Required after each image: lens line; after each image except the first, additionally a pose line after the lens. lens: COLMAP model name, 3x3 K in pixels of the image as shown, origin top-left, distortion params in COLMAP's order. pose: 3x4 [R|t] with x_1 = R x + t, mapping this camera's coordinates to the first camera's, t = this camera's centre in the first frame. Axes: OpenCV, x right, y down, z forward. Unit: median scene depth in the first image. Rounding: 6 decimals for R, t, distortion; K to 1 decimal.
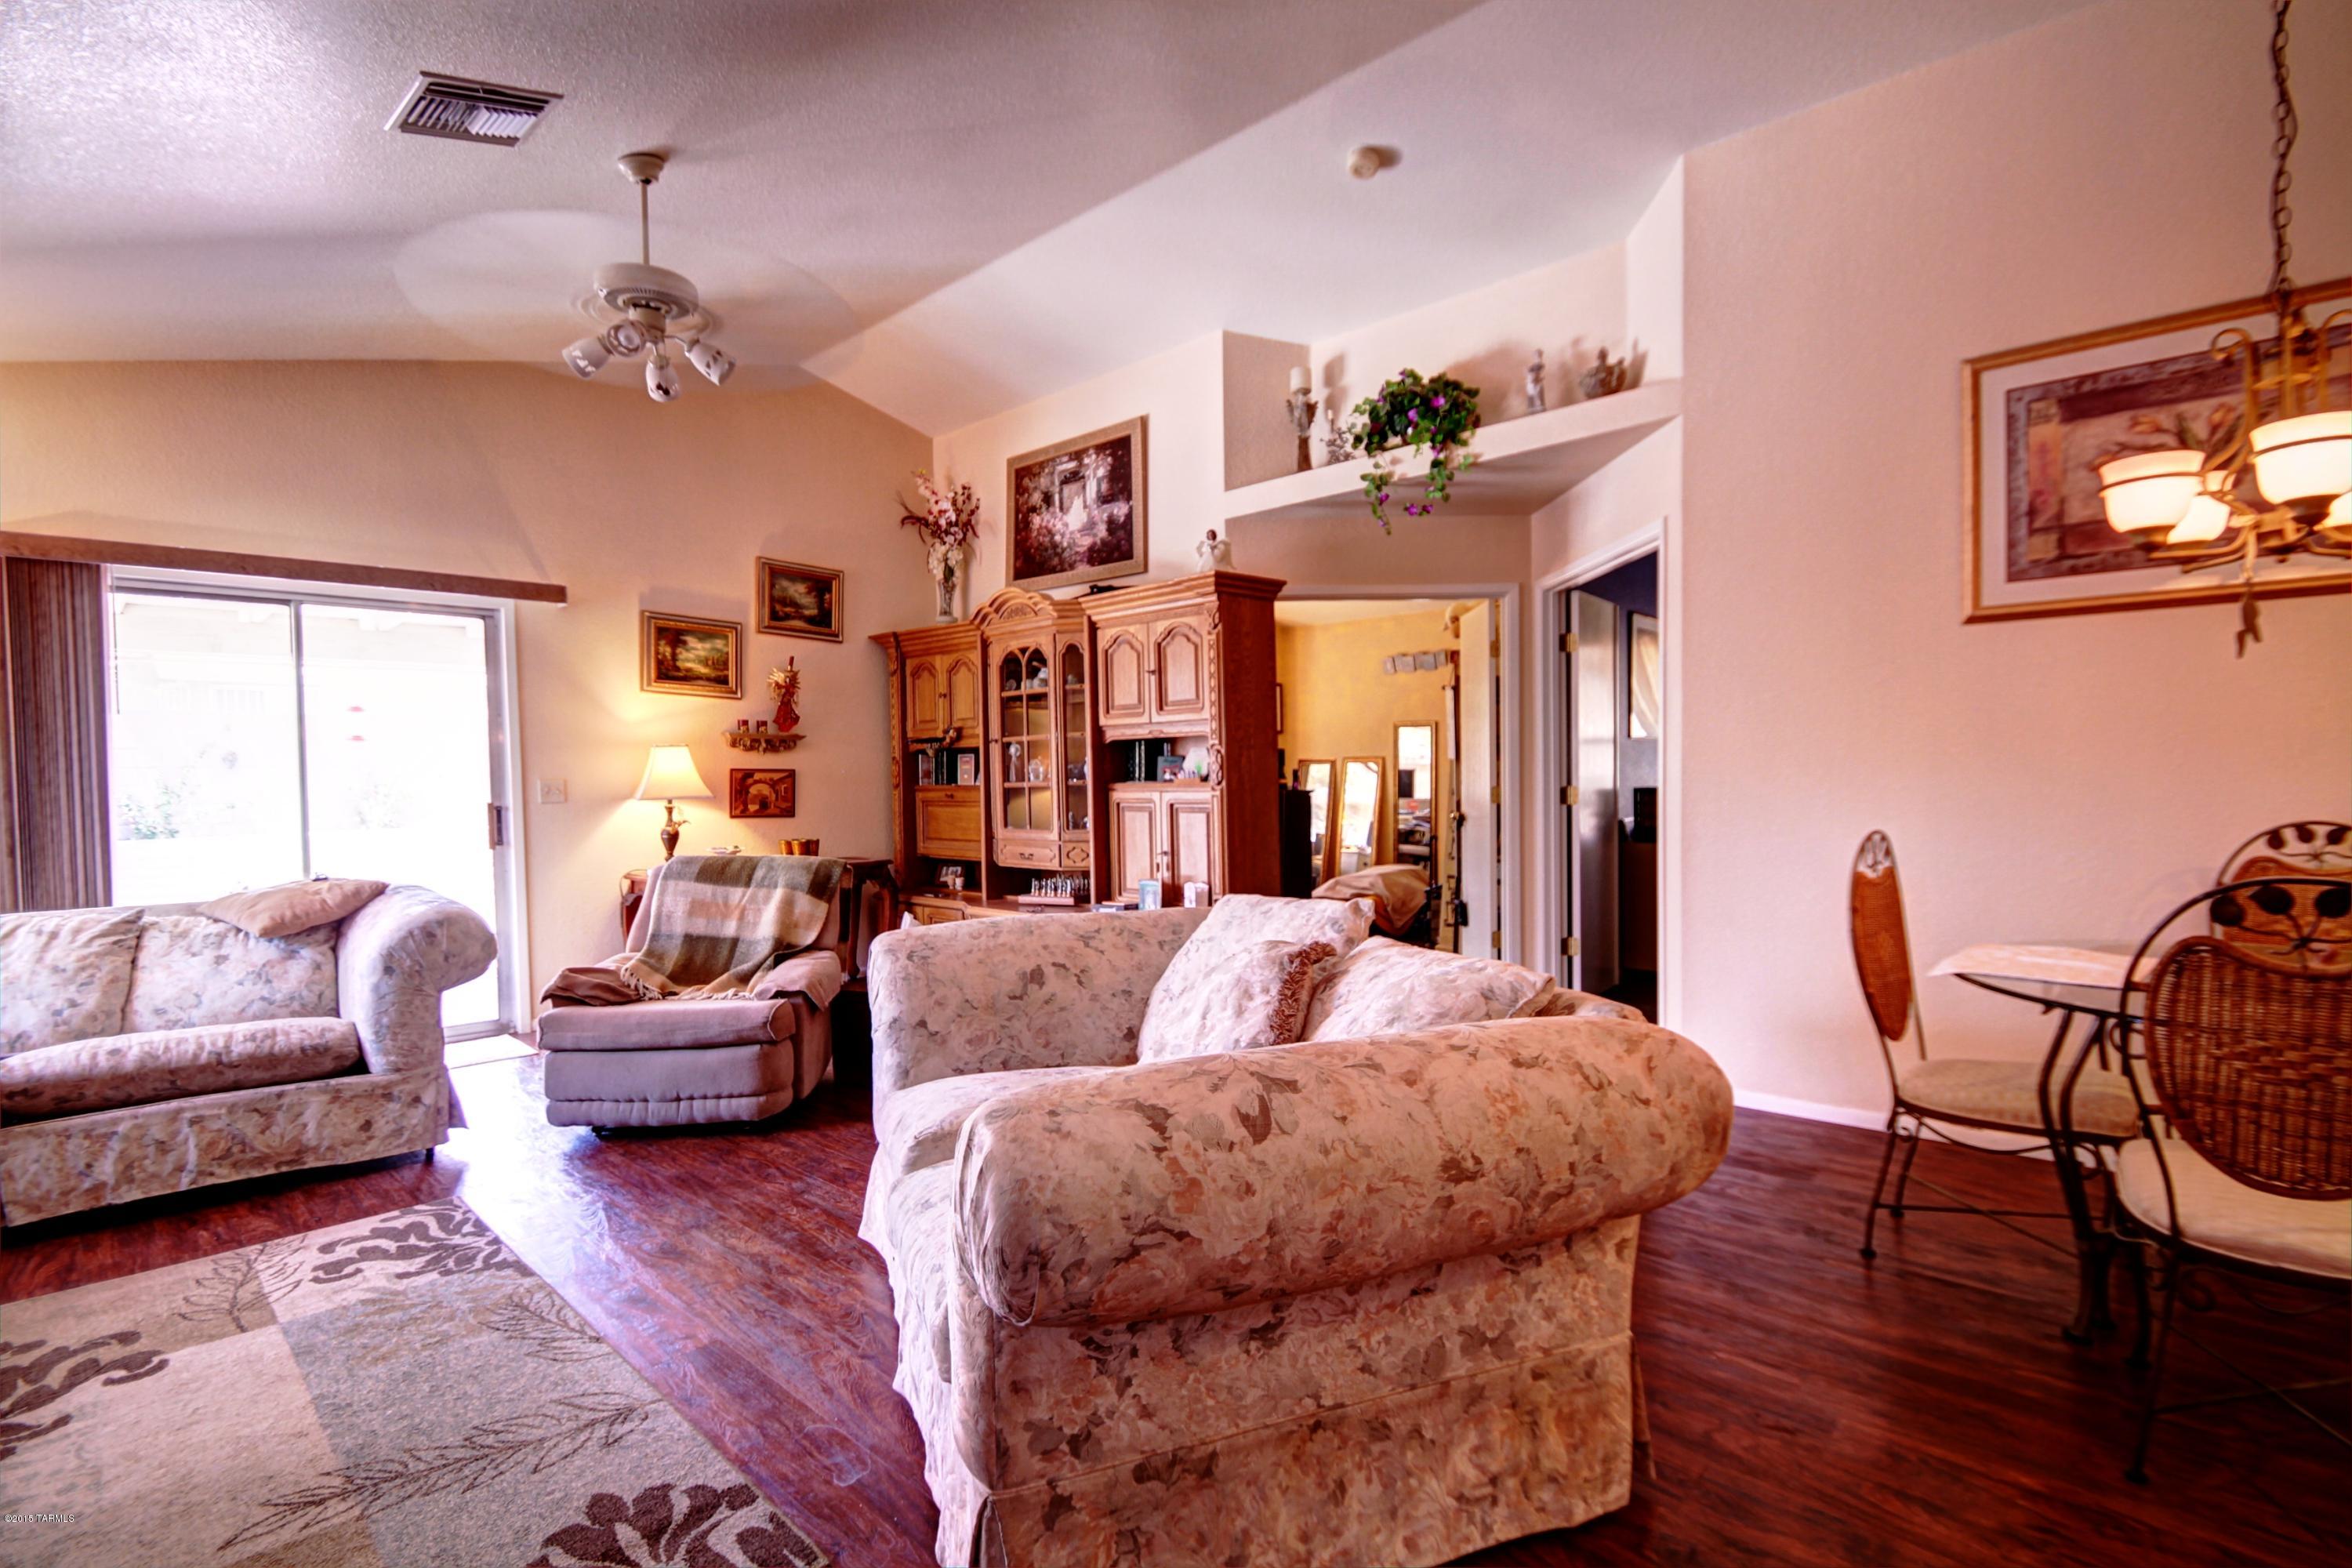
lens RADIAL K [[1085.6, 0, 1186.5], [0, 1085.6, 800.0], [0, 0, 1]] dist [-0.003887, -0.004874]
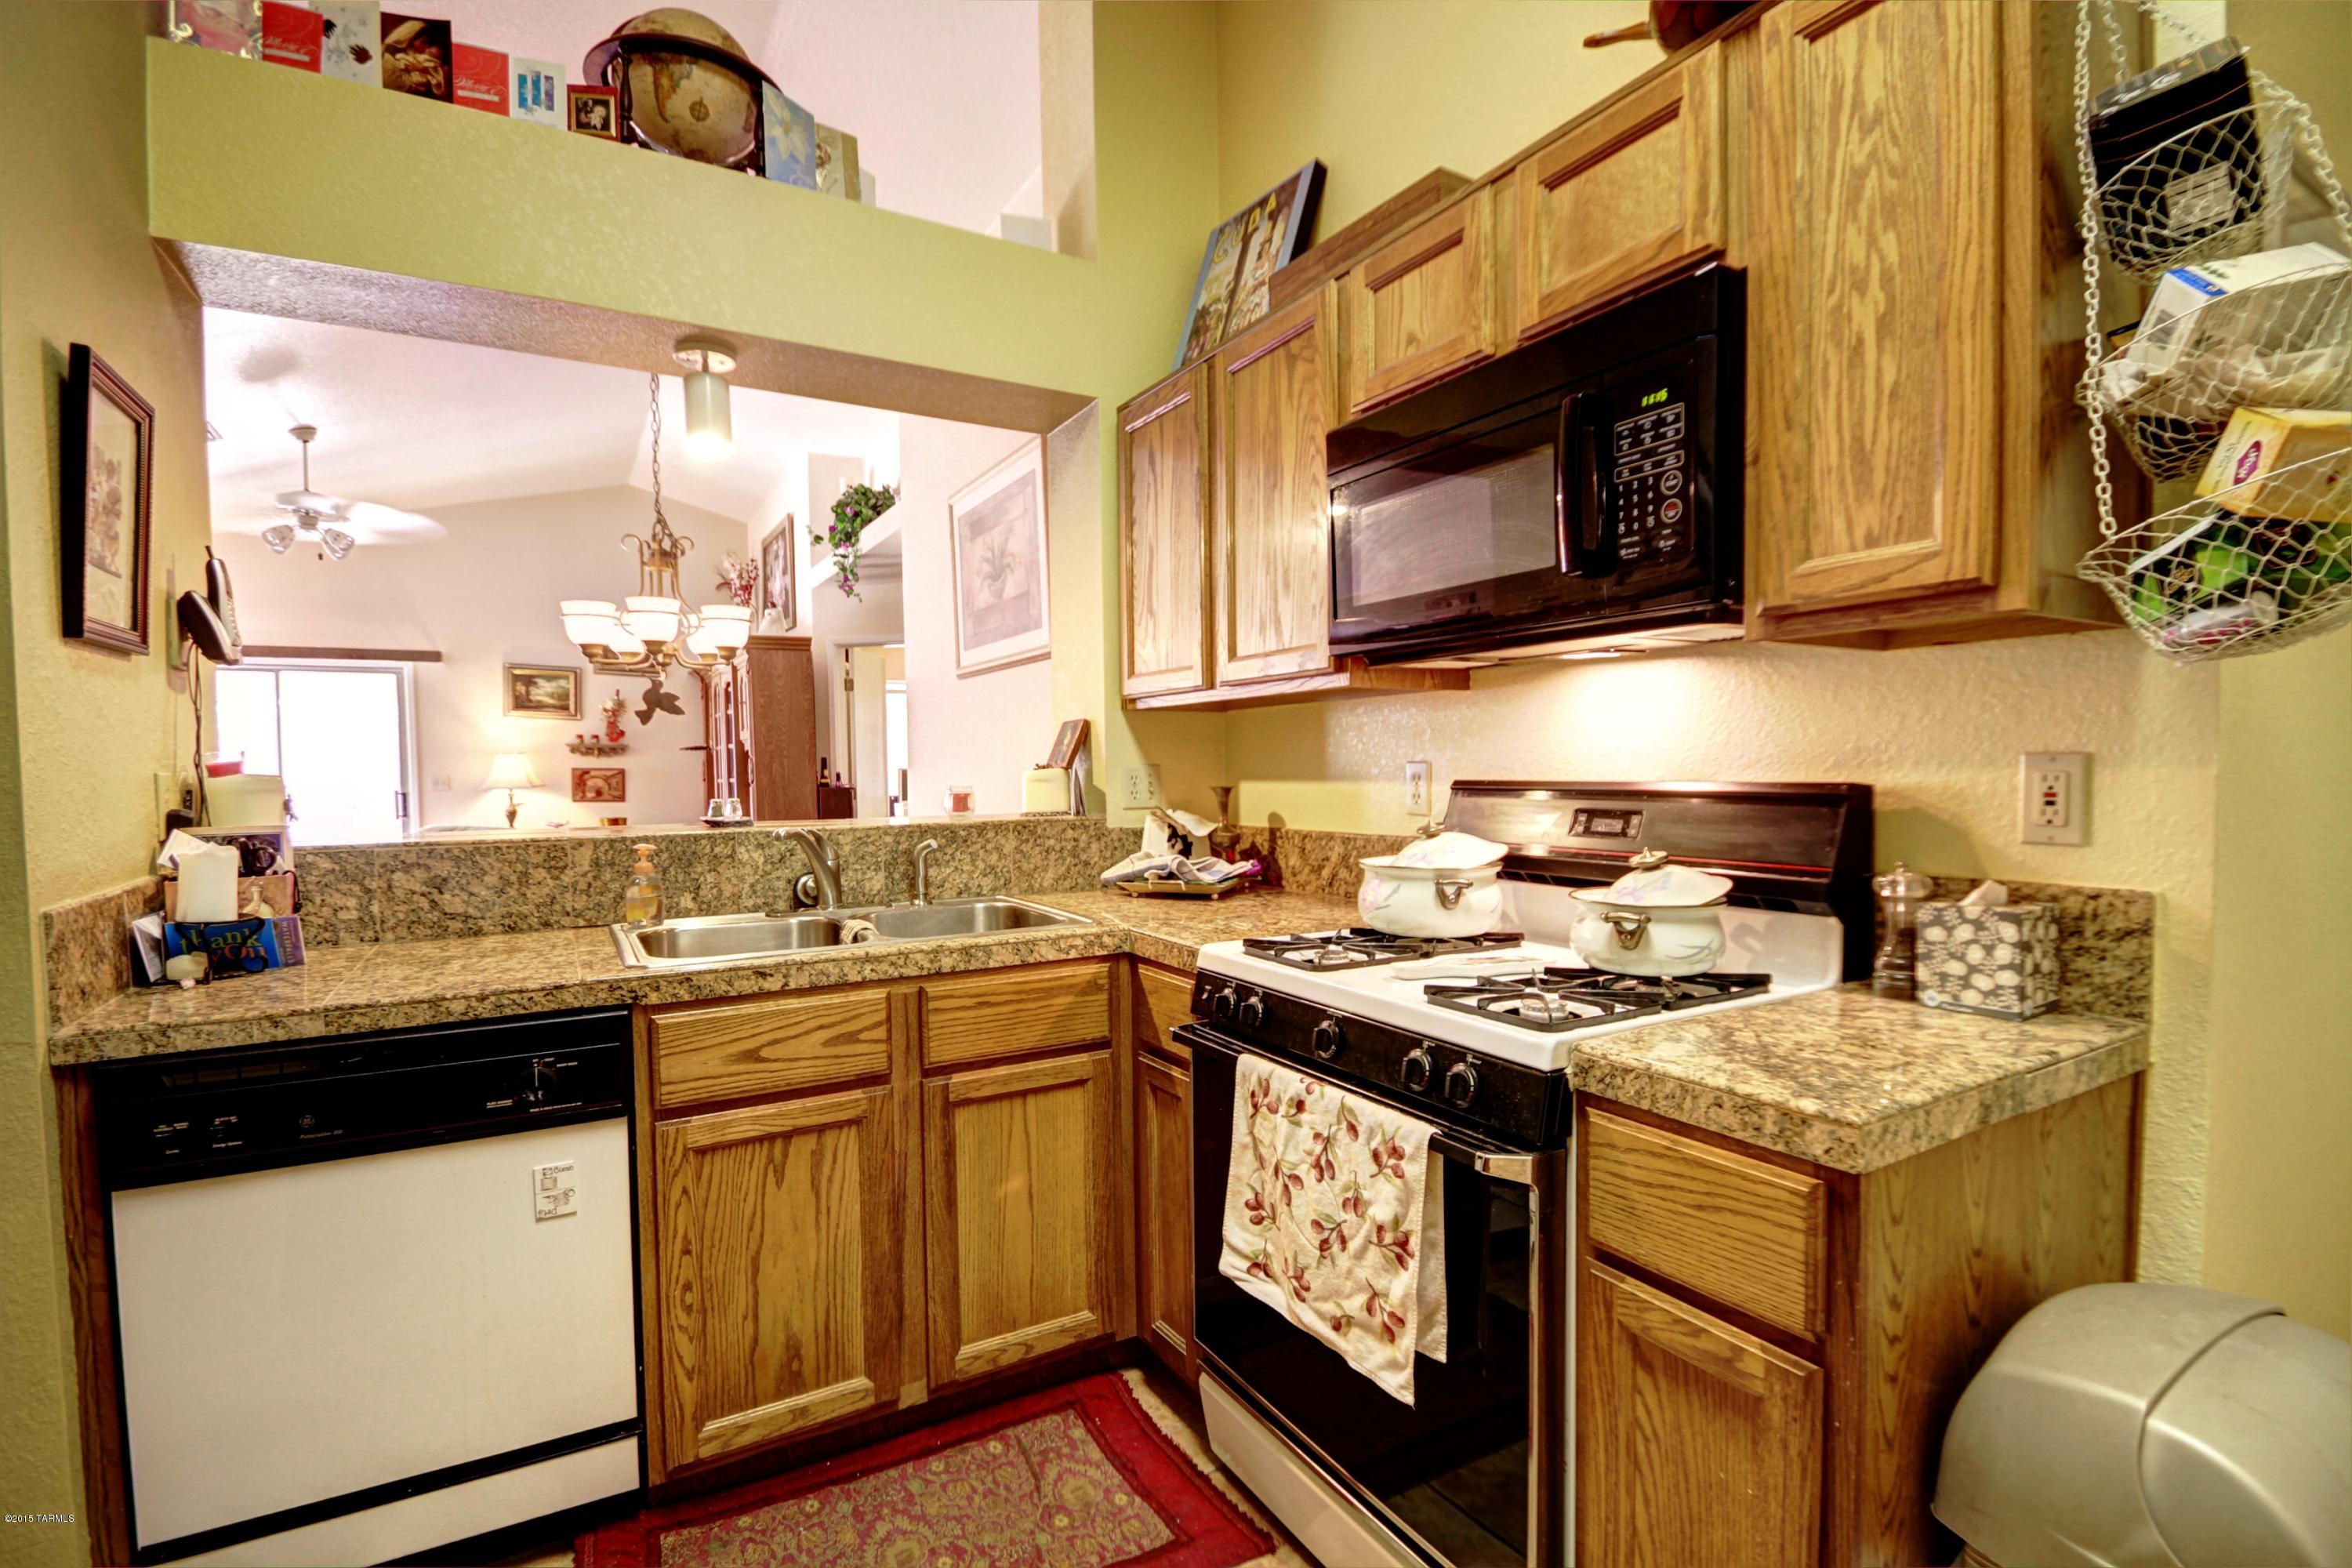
lens RADIAL K [[1085.6, 0, 1170.3], [0, 1085.6, 796.2], [0, 0, 1]] dist [-0.003887, -0.004874]
pose [[0.950149, 0.016518, -0.311358, 0.807183], [-0.014742, 0.999859, 0.008056, -0.014849], [0.311447, -0.003064, 0.950258, -0.137371]]
